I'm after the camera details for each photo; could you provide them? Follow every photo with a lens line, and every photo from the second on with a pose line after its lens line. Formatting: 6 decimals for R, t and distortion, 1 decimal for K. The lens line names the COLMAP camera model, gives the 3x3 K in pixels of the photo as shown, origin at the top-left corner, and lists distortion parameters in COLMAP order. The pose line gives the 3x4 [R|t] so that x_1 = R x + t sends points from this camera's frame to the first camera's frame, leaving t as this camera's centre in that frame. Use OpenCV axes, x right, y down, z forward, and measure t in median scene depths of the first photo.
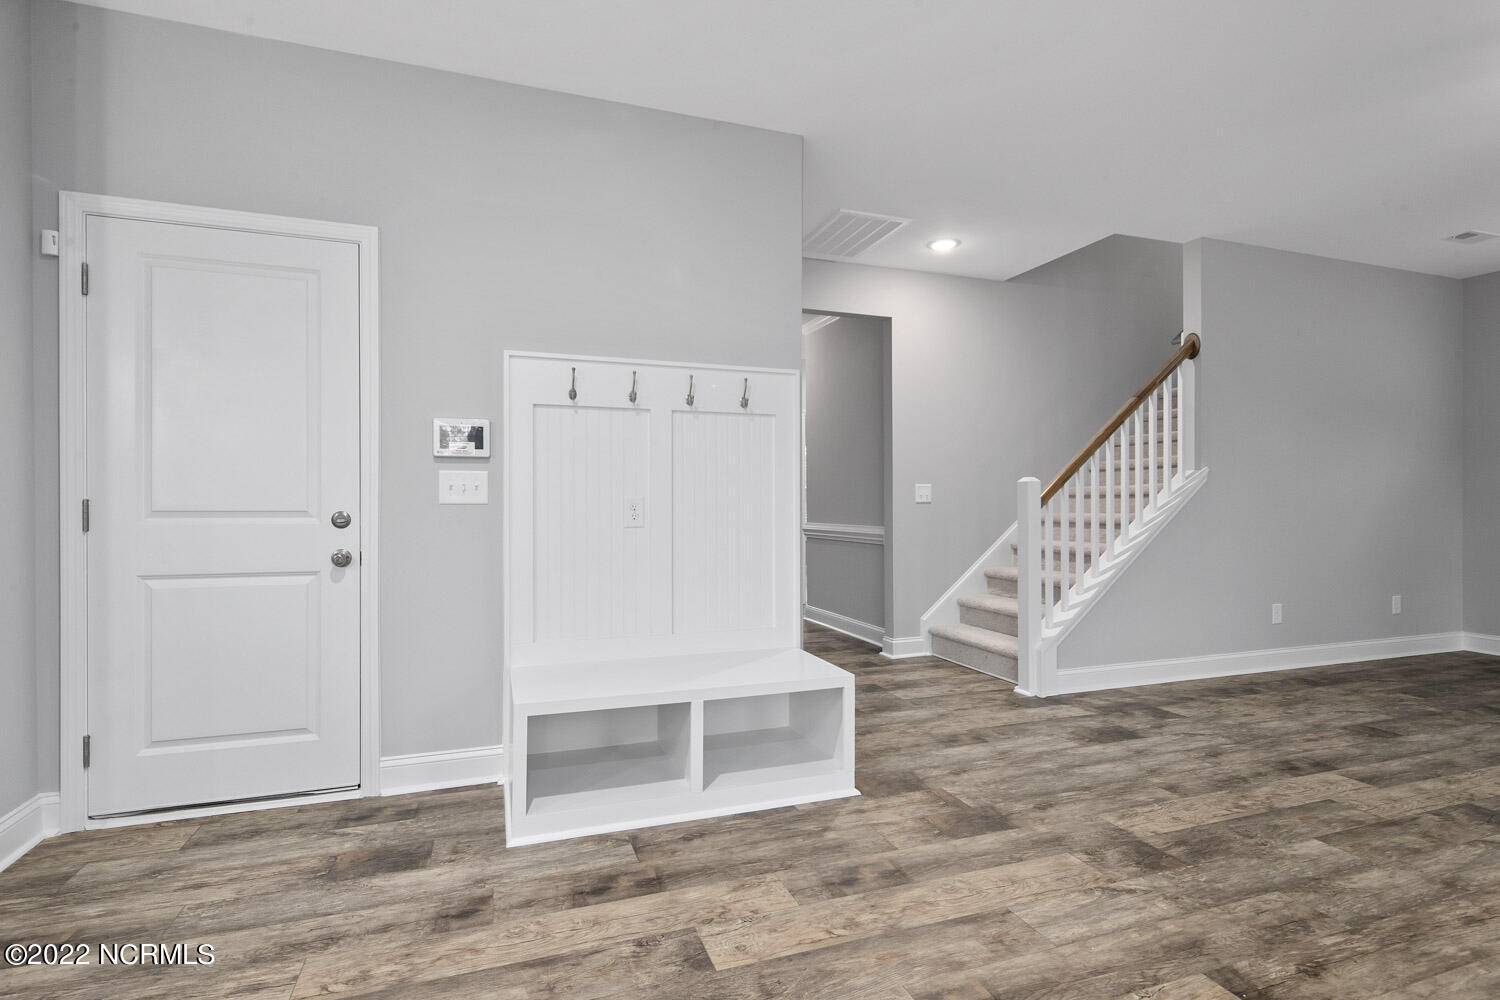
lens RADIAL K [[726.1, 0, 756.0], [0, 726.1, 501.3], [0, 0, 1]] dist [0.012428, -0.006748]
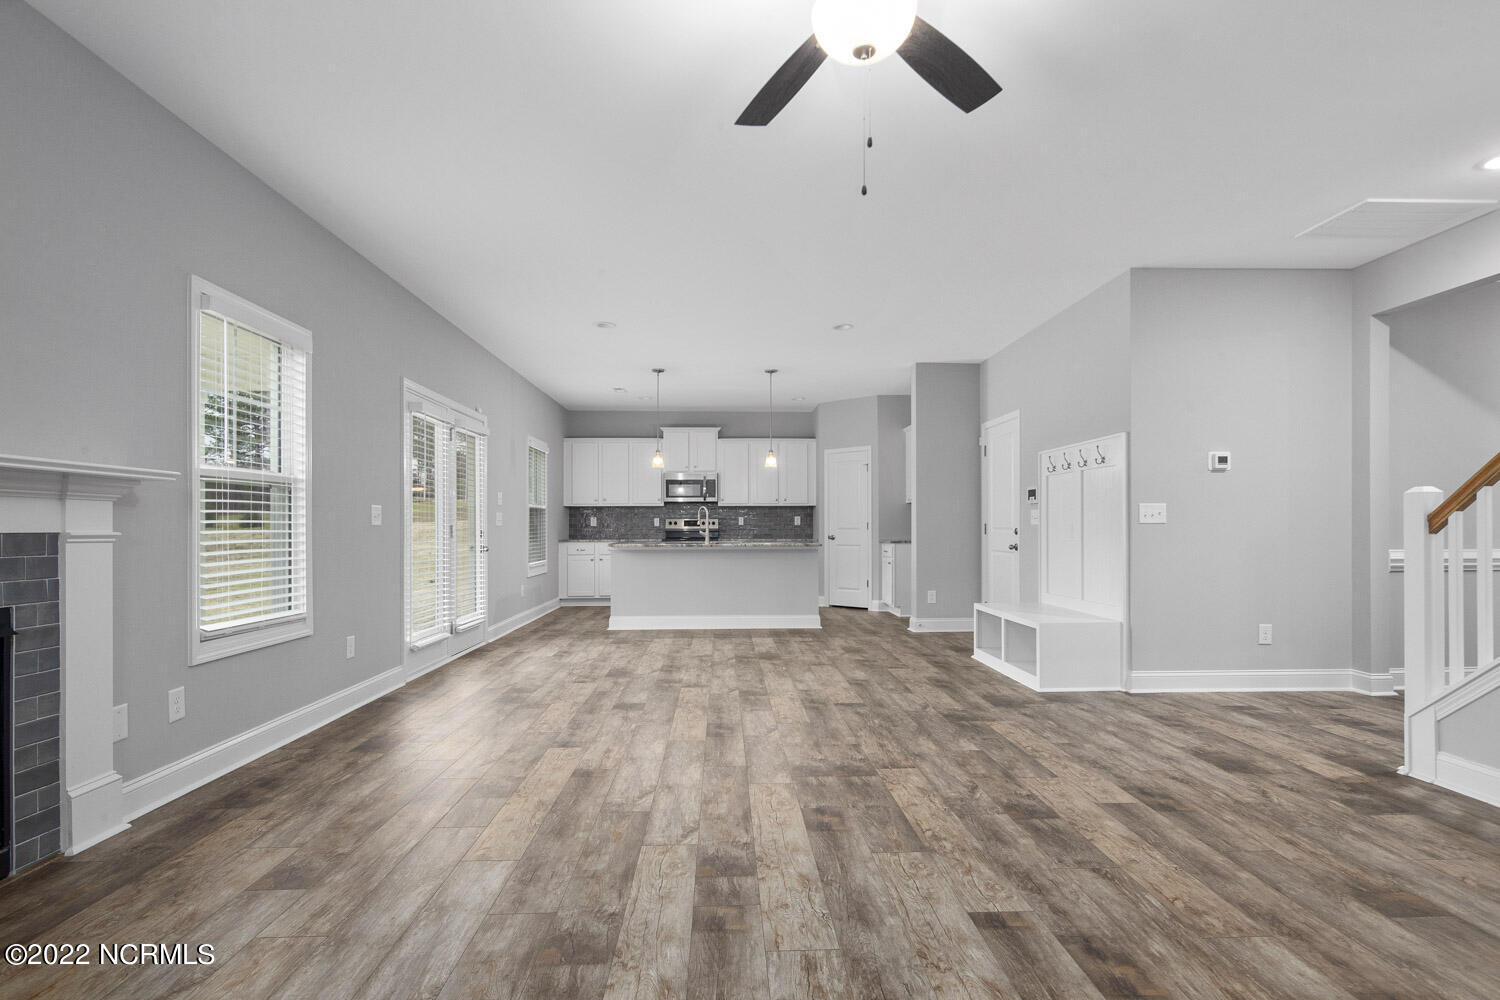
lens RADIAL K [[726.1, 0, 738.4], [0, 726.1, 517.4], [0, 0, 1]] dist [0.012428, -0.006748]
pose [[-0.318715, -0.014571, -0.947739, 1.588863], [0.007240, 0.999815, -0.017806, 0.009492], [0.947823, -0.012536, -0.318551, 0.690207]]
